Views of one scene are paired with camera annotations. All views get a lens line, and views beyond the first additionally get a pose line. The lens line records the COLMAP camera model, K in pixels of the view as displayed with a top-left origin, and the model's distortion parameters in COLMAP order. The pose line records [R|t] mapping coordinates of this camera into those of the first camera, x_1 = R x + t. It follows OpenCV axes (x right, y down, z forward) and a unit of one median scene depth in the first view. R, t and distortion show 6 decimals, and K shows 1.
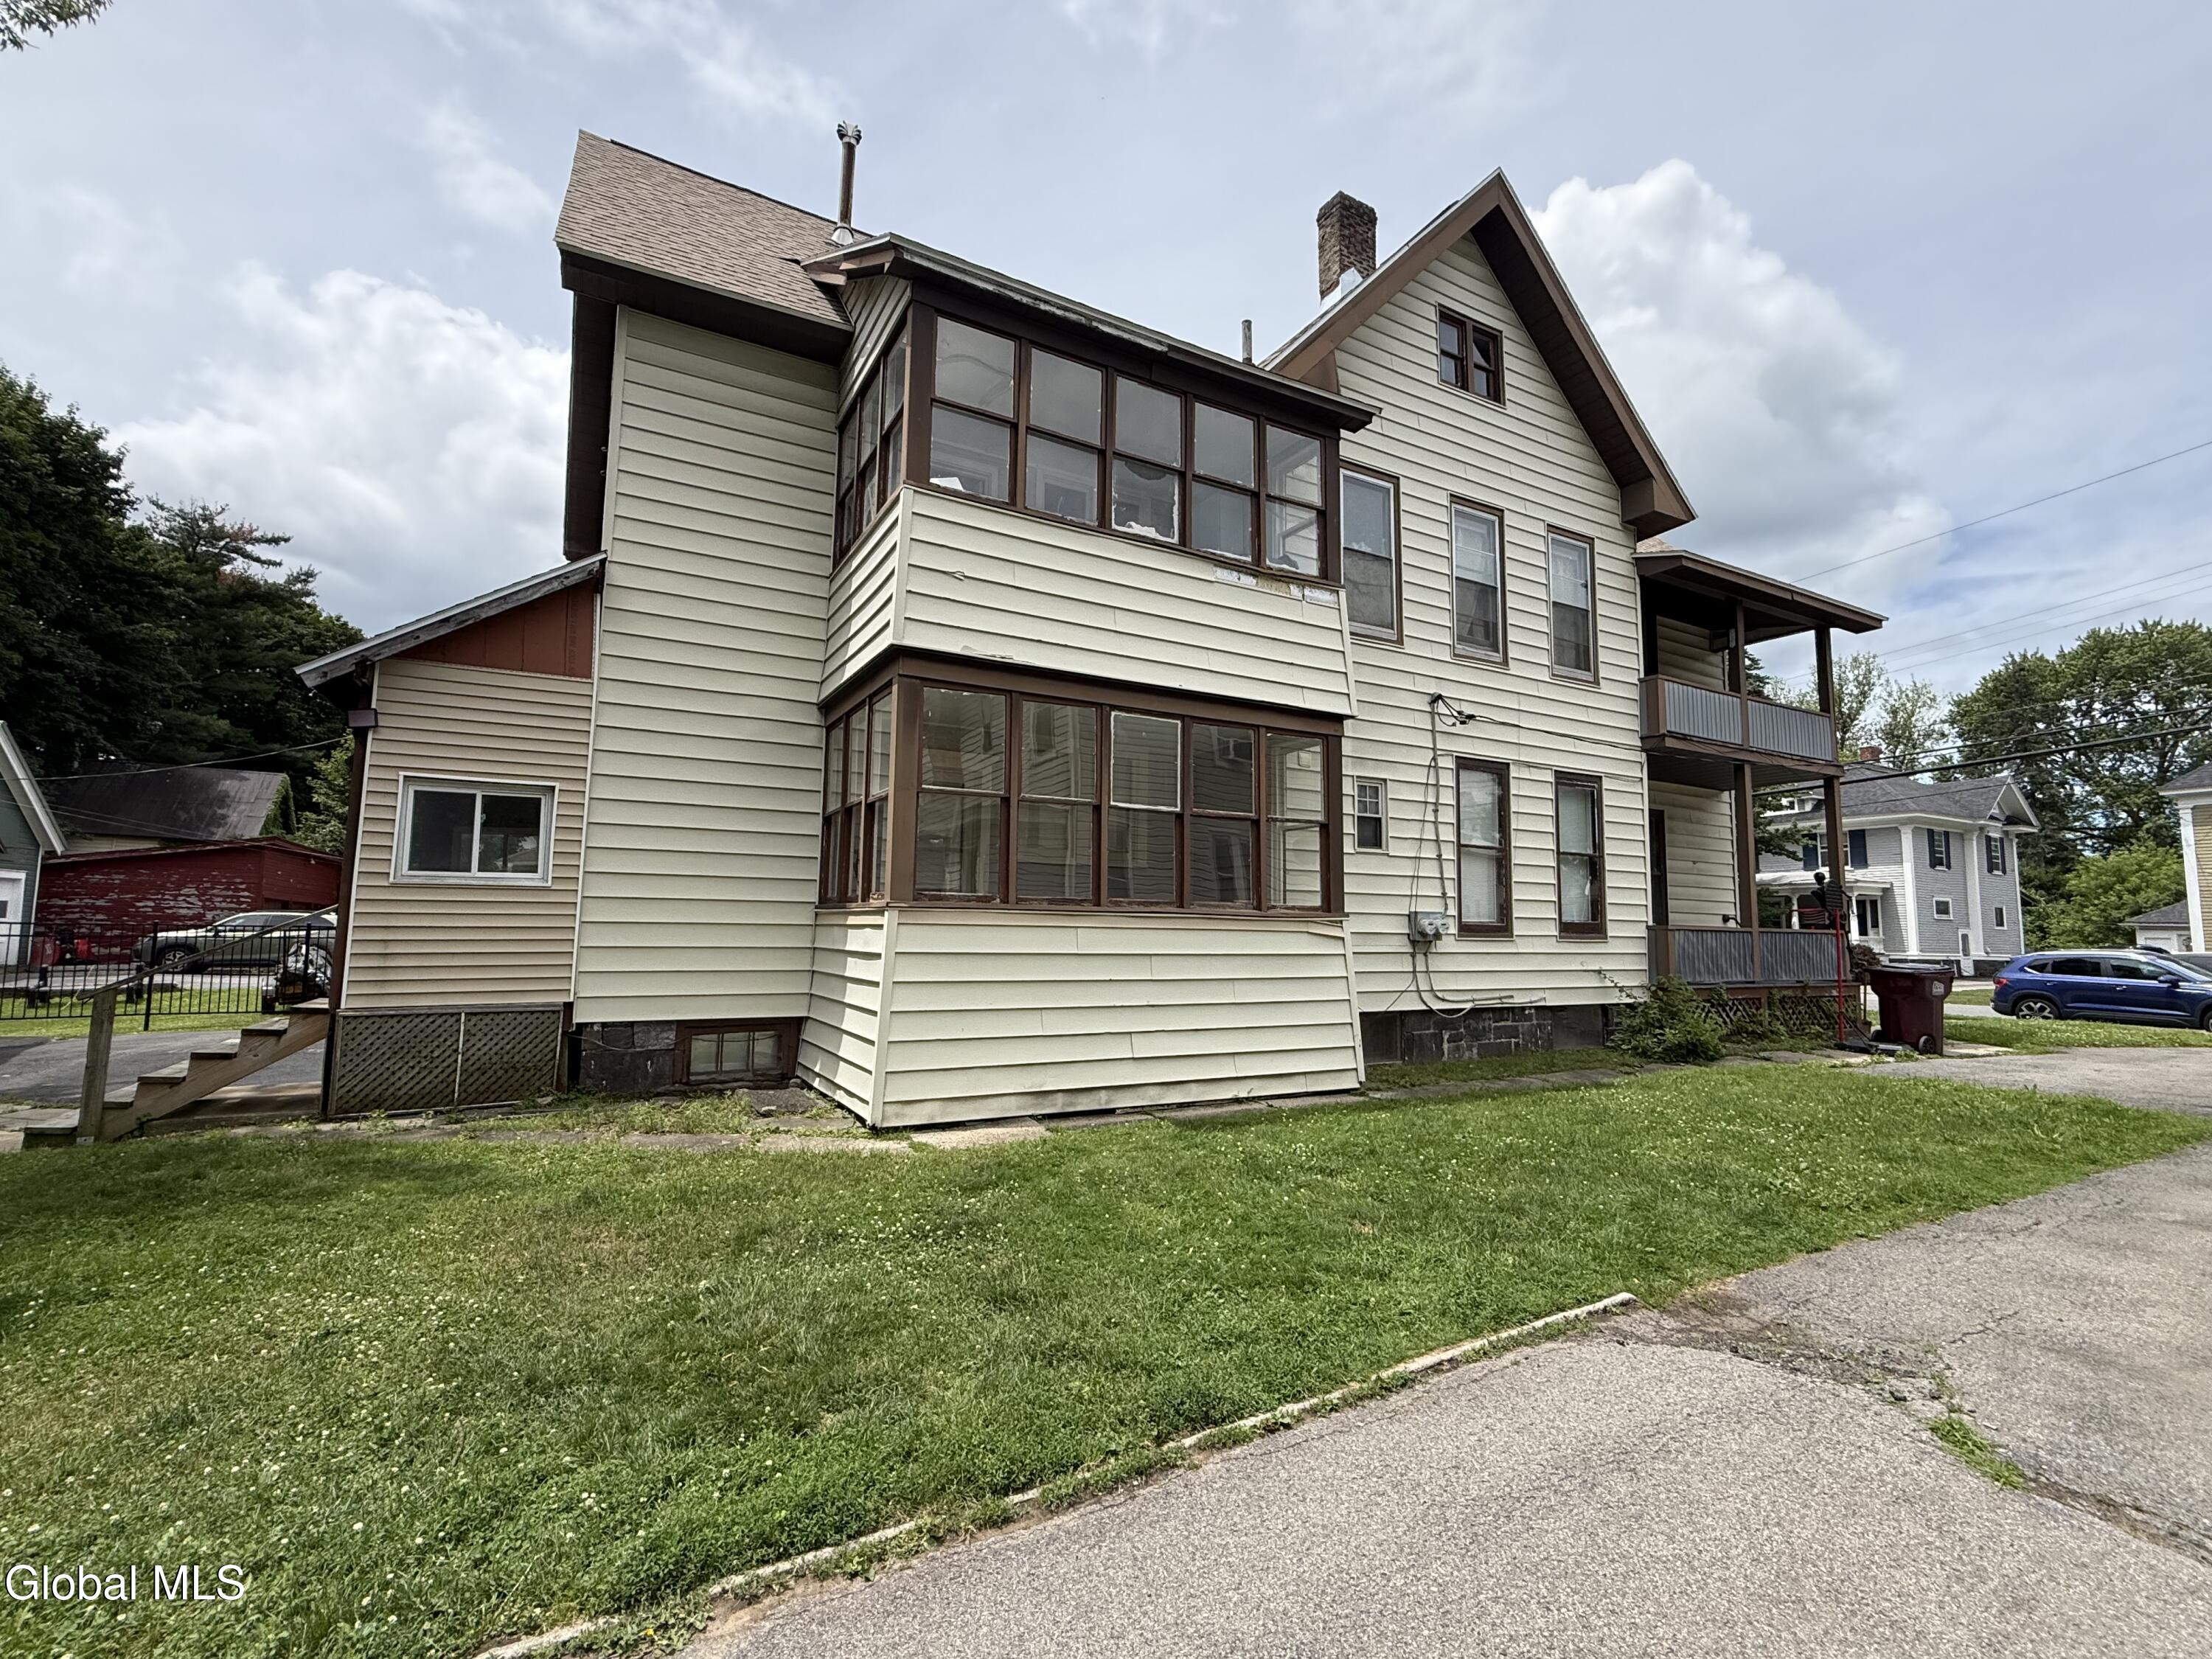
lens RADIAL K [[972.2, 0, 1100.4], [0, 972.2, 835.6], [0, 0, 1]] dist [-0.000103, -0.000457]
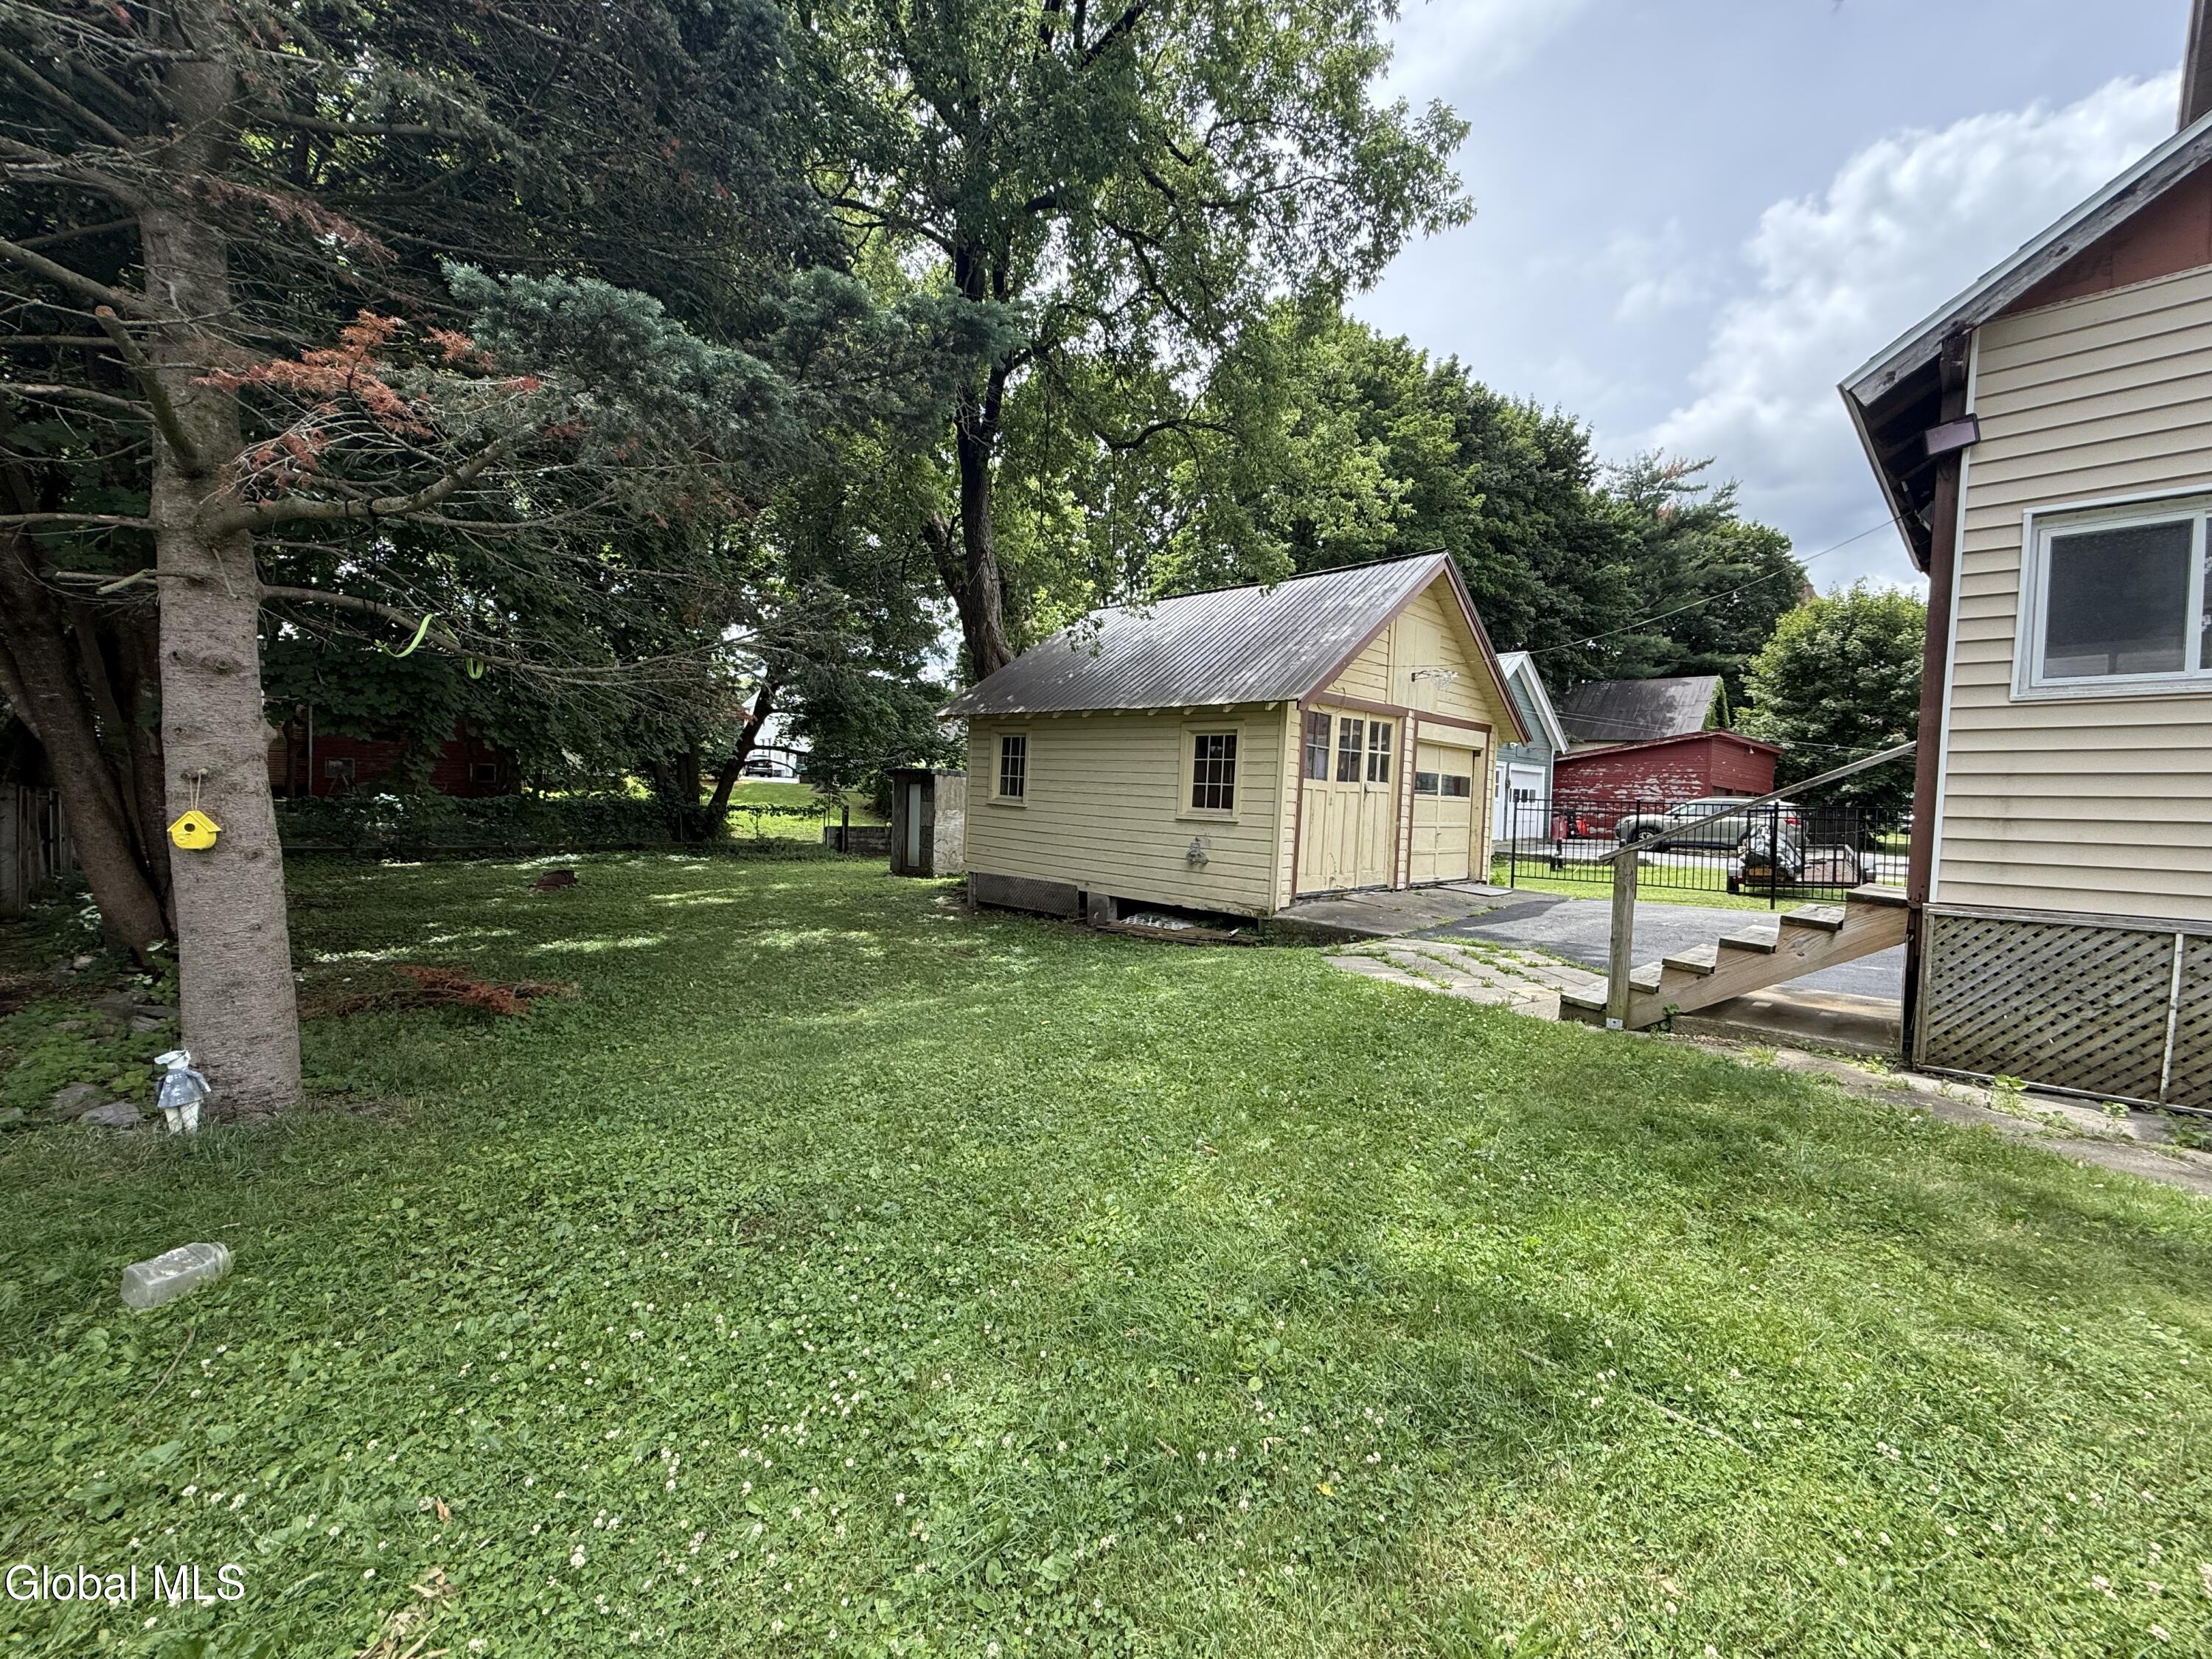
lens RADIAL K [[908.4, 0, 1106.0], [0, 908.4, 829.5], [0, 0, 1]] dist [0.000310, -0.000501]
pose [[0.282362, 0.030700, -0.958816, -0.278469], [0.067318, 0.996390, 0.051727, 0.048308], [0.956943, -0.079152, 0.279276, 0.244478]]
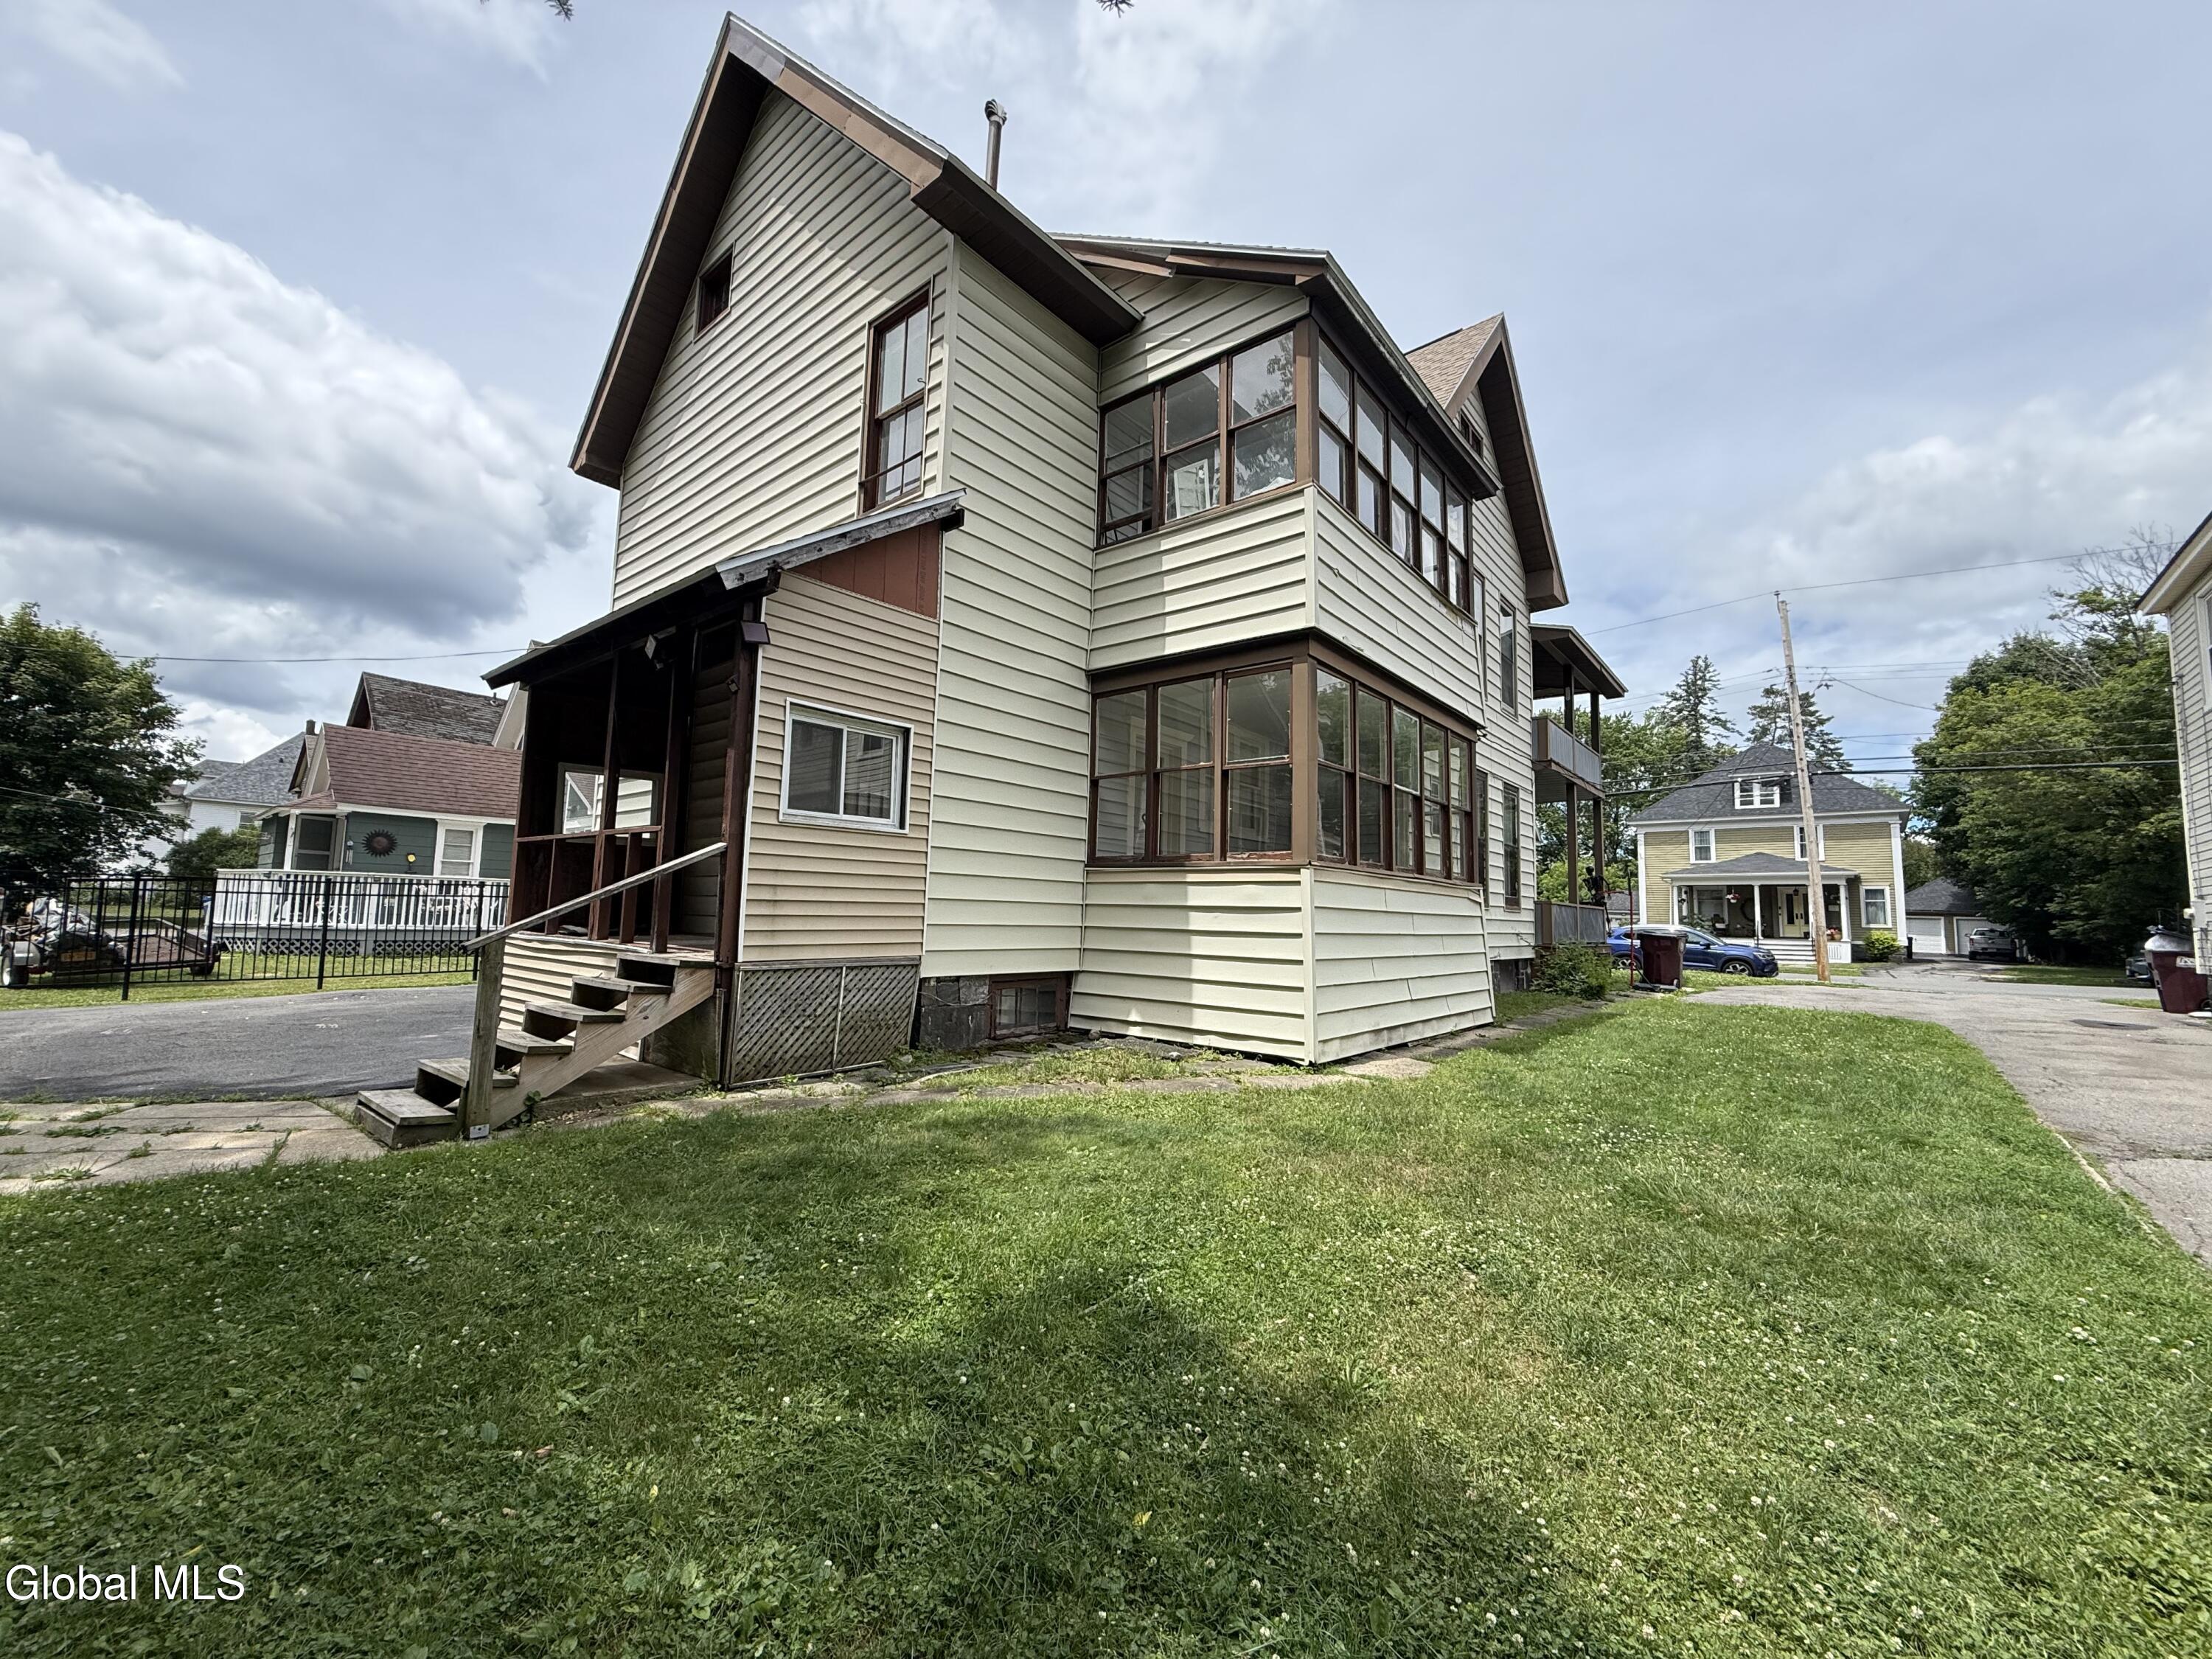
lens RADIAL K [[871.0, 0, 1106.0], [0, 871.0, 829.5], [0, 0, 1]] dist [-0.000435, -0.000236]
pose [[0.934112, 0.045811, 0.354029, -0.578164], [-0.048427, 0.998826, -0.001470, 0.033933], [-0.353681, -0.015771, 0.935233, 0.117790]]
